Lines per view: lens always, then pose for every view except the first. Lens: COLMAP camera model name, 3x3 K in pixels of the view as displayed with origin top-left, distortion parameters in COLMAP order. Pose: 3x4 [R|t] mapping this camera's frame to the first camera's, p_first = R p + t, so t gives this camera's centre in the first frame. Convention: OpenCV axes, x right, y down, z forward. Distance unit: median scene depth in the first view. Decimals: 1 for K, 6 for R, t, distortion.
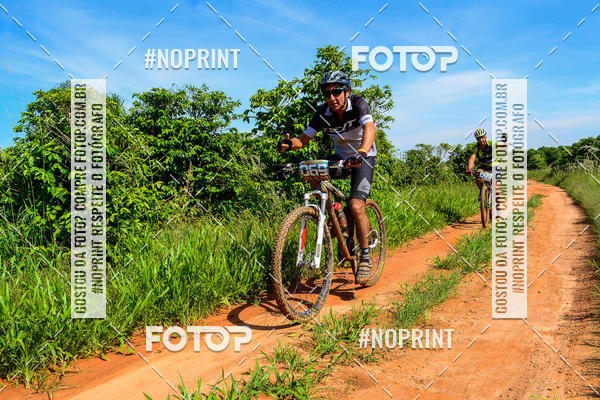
lens RADIAL K [[475.1, 0, 300.0], [0, 475.1, 200.9], [0, 0, 1]] dist [-0.078897, 0.002572]
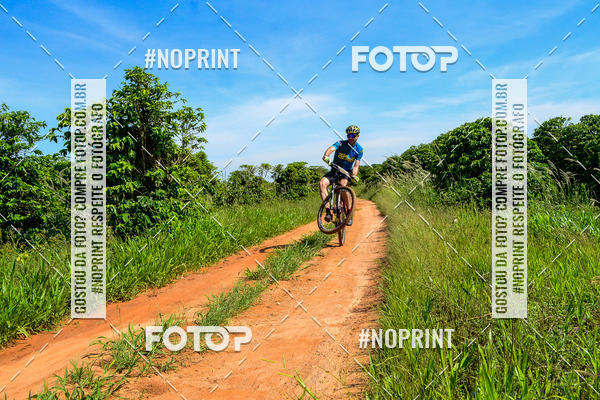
lens RADIAL K [[476.7, 0, 296.4], [0, 476.7, 198.9], [0, 0, 1]] dist [-0.080577, 0.004226]
pose [[0.941410, -0.038833, 0.335021, 0.045284], [0.055969, 0.997564, -0.041643, 0.013323], [-0.332588, 0.057954, 0.941290, -0.047642]]
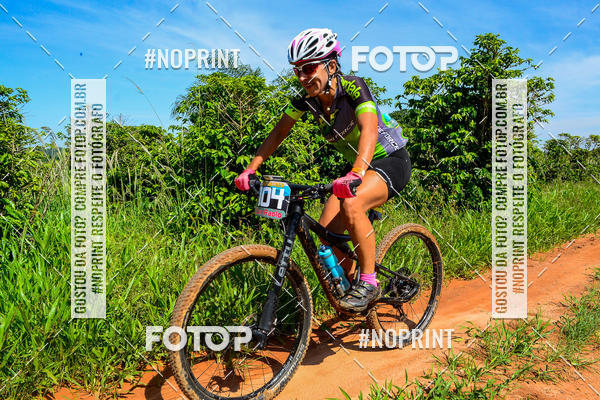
lens RADIAL K [[475.0, 0, 299.4], [0, 475.0, 197.8], [0, 0, 1]] dist [-0.079189, 0.007855]
pose [[0.967973, 0.071762, -0.240578, -0.077198], [-0.062230, 0.996955, 0.046996, -0.024890], [0.243218, -0.030519, 0.969491, -0.018025]]
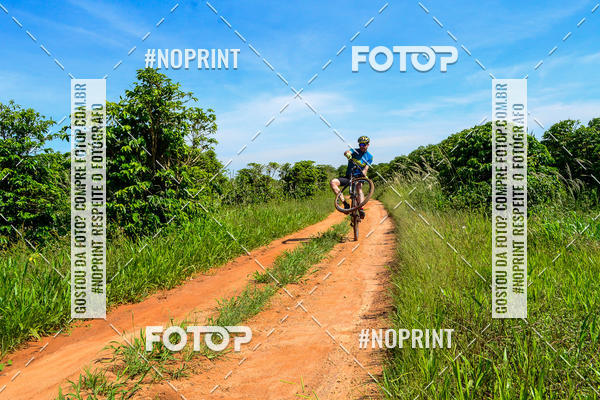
lens RADIAL K [[476.7, 0, 296.4], [0, 476.7, 198.9], [0, 0, 1]] dist [-0.080577, 0.004226]
pose [[0.946000, -0.026677, 0.323067, 0.036608], [0.040628, 0.998507, -0.036515, -0.001874], [-0.321611, 0.047669, 0.945671, -0.045181]]
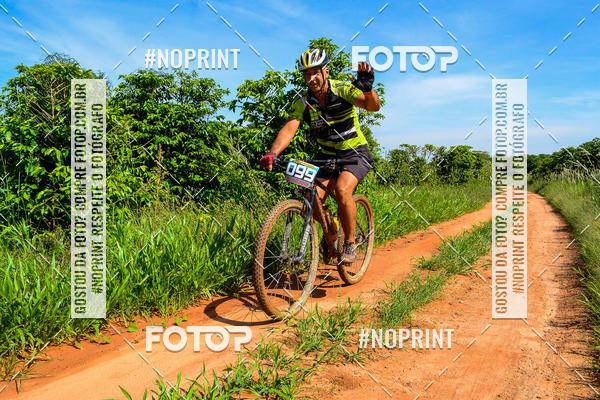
lens RADIAL K [[475.0, 0, 299.4], [0, 475.0, 197.8], [0, 0, 1]] dist [-0.079189, 0.007855]
pose [[0.997849, 0.052144, 0.039720, -0.012219], [-0.052341, 0.998622, 0.003930, 0.004141], [-0.039460, -0.006001, 0.999203, 0.020836]]
